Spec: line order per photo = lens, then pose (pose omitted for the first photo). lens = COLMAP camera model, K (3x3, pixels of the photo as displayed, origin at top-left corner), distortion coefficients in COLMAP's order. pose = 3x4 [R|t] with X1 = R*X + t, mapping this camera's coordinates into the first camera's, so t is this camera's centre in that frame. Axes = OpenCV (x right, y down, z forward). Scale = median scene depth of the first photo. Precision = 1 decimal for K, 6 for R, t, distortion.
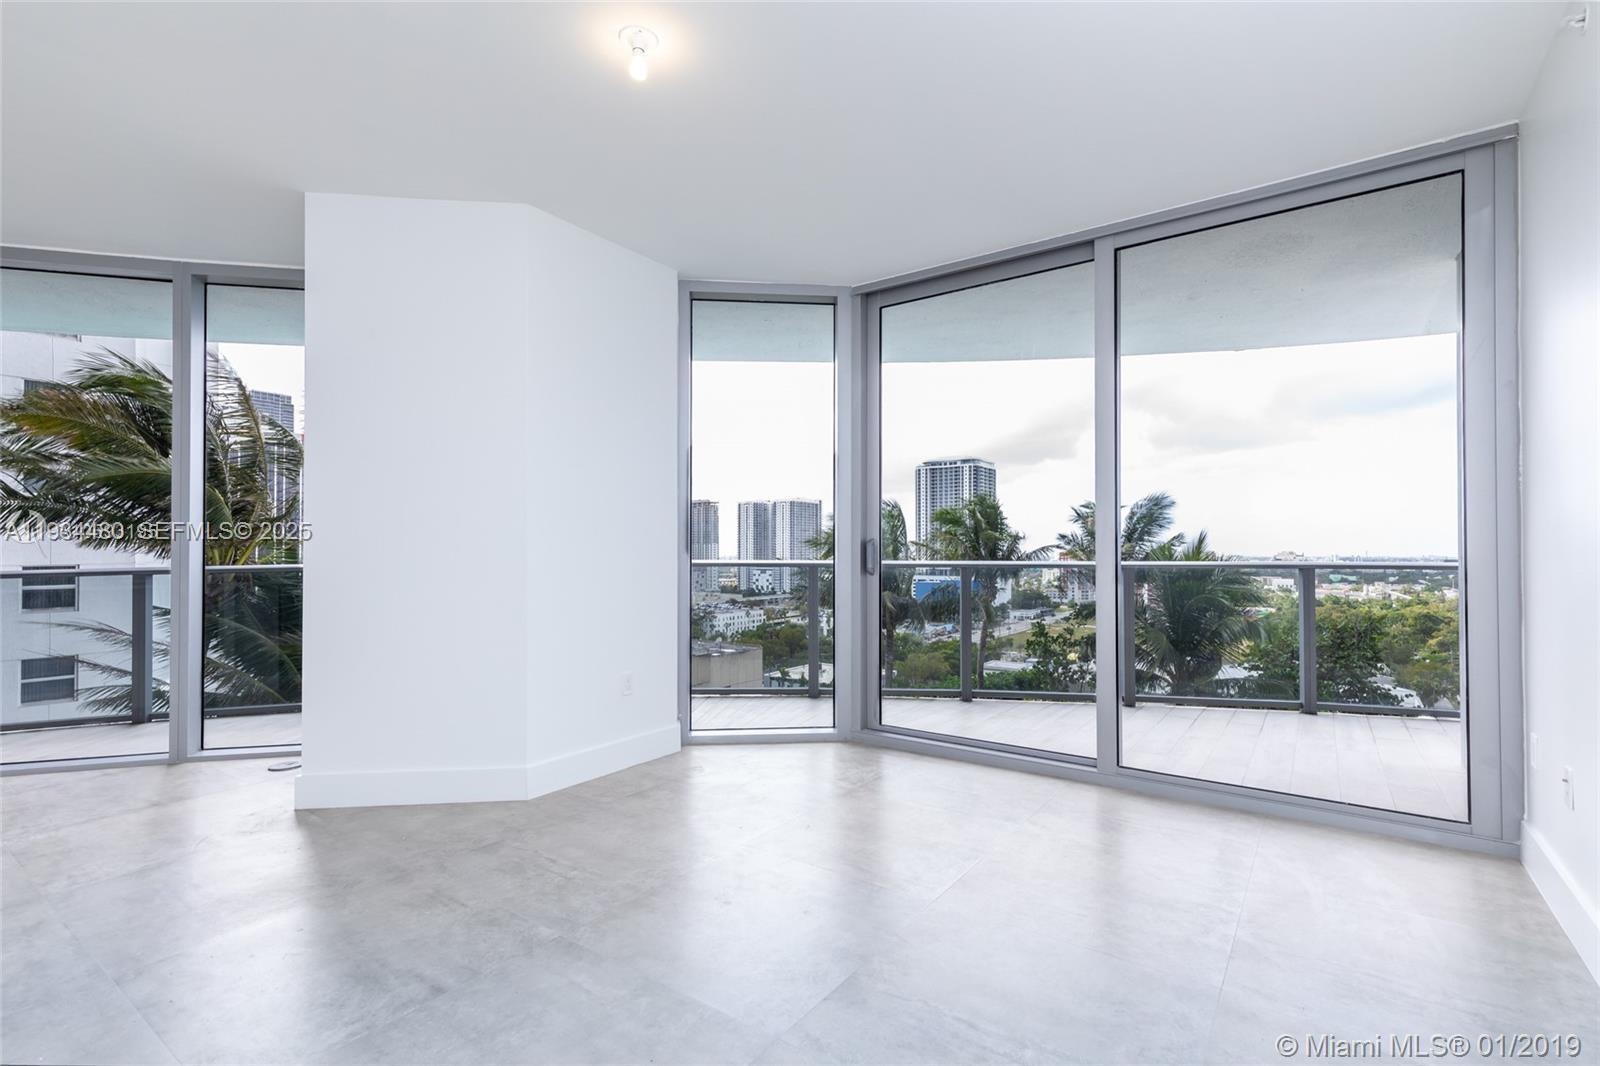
lens RADIAL K [[744.2, 0, 807.1], [0, 744.2, 552.6], [0, 0, 1]] dist [0.014319, -0.002156]
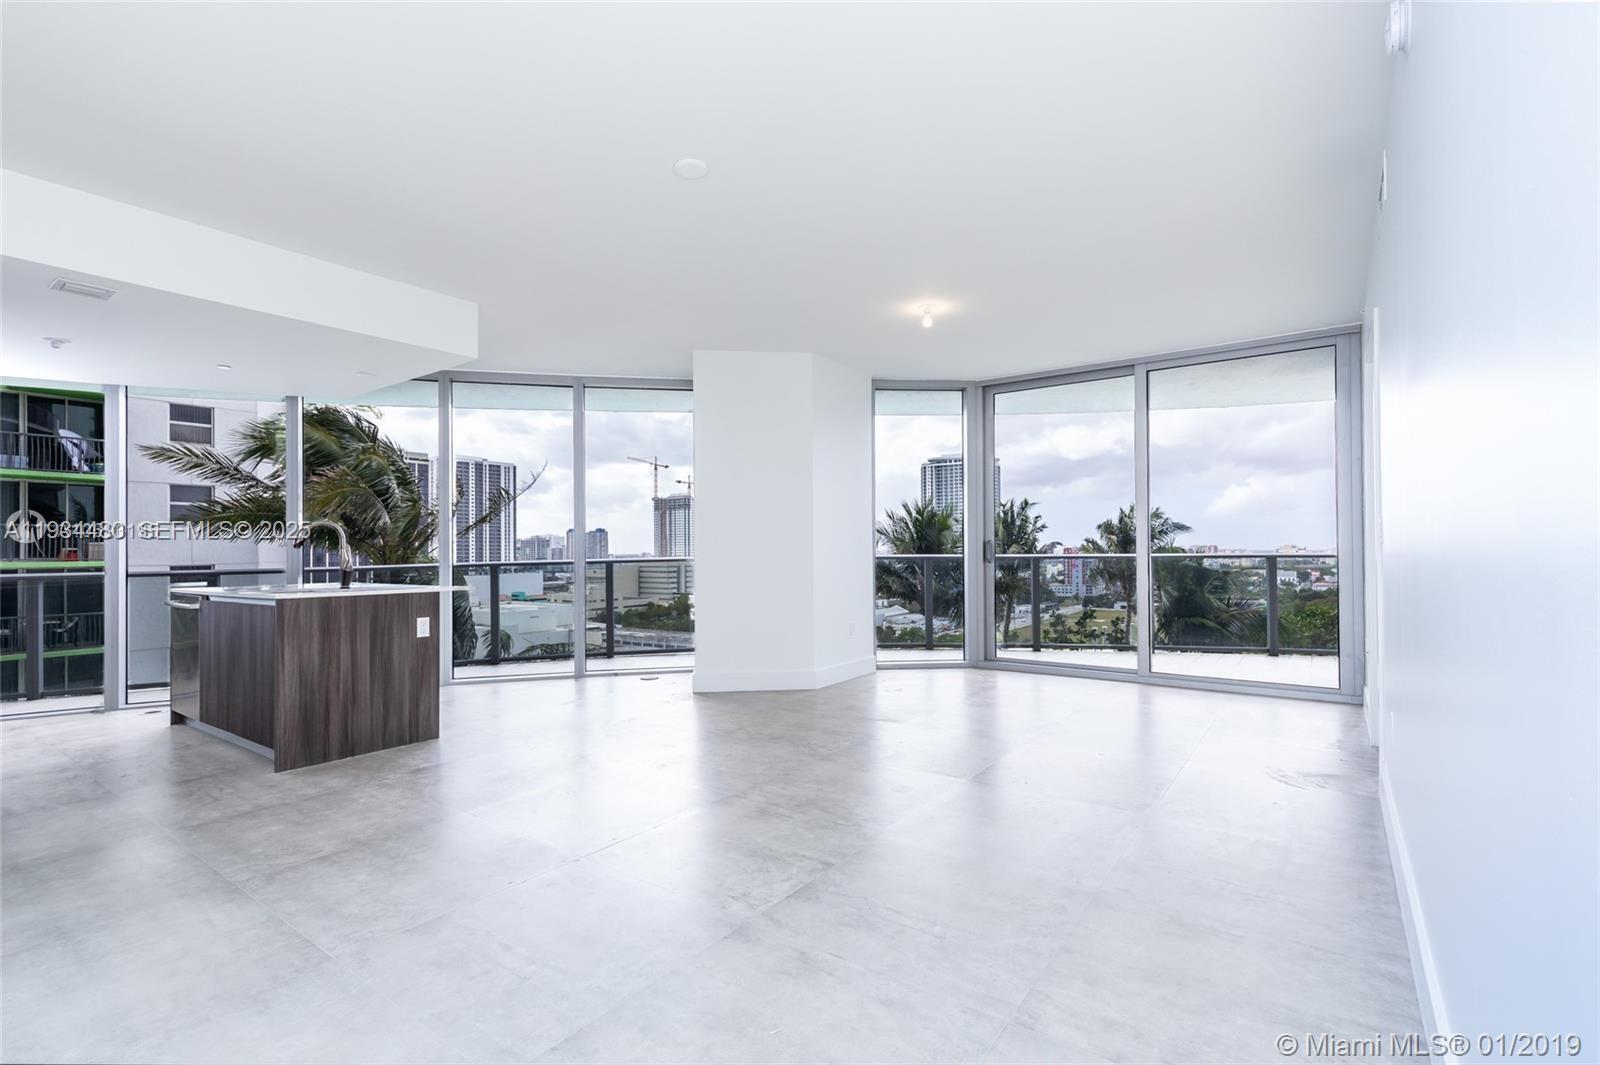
lens RADIAL K [[744.2, 0, 801.4], [0, 744.2, 552.1], [0, 0, 1]] dist [0.014319, -0.002156]
pose [[0.999935, -0.005579, -0.009917, -0.298739], [0.005618, 0.999977, 0.003863, -0.001409], [0.009895, -0.003918, 0.999943, -0.591157]]
